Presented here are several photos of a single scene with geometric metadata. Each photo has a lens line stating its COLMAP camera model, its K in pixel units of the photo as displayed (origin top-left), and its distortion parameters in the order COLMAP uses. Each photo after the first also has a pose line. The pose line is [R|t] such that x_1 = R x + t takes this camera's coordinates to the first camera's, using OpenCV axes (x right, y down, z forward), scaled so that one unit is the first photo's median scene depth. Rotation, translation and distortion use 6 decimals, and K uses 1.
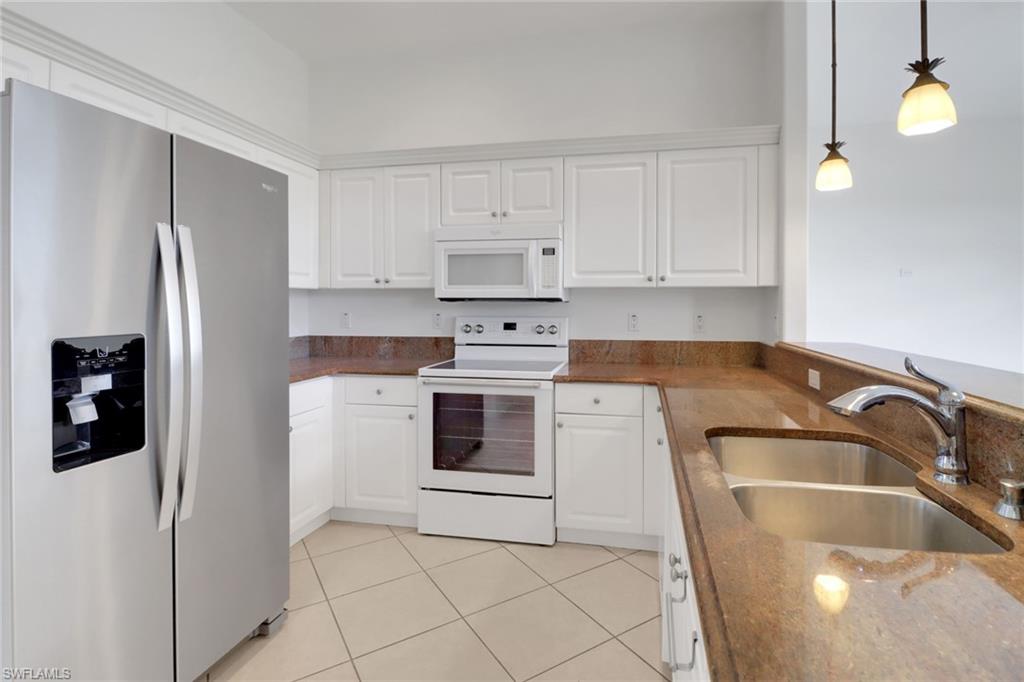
lens RADIAL K [[503.0, 0, 537.3], [0, 503.0, 322.0], [0, 0, 1]] dist [0.000407, -0.007498]
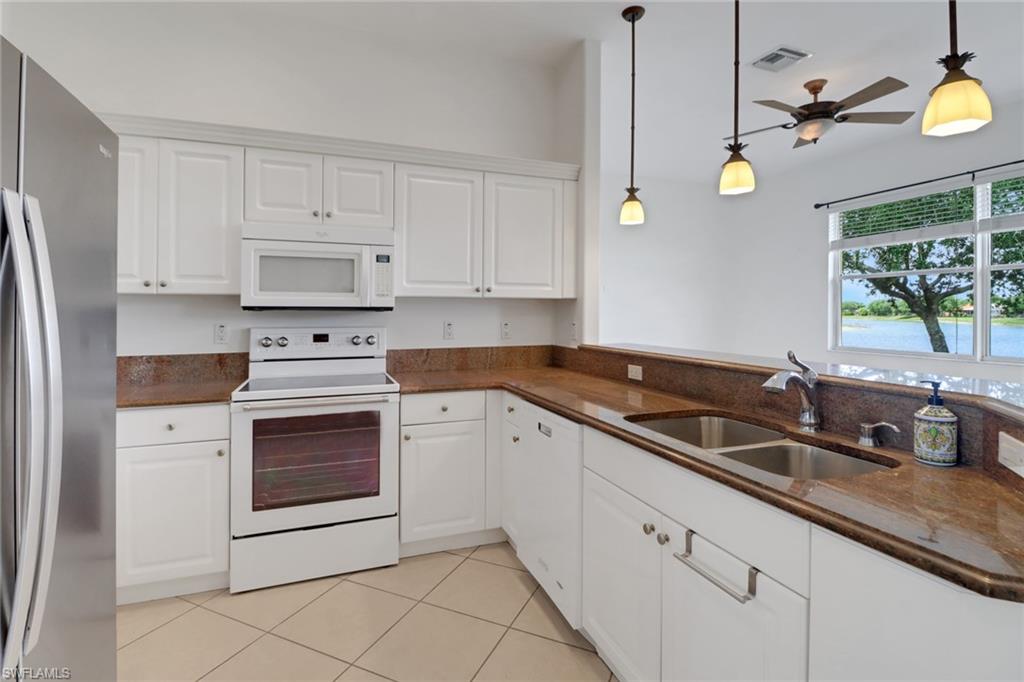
lens RADIAL K [[503.0, 0, 488.0], [0, 503.0, 324.6], [0, 0, 1]] dist [0.000407, -0.007498]
pose [[0.849810, -0.014674, 0.526886, -0.322045], [0.019009, 0.999815, -0.002813, -0.008329], [-0.526747, 0.012406, 0.849932, 0.082965]]
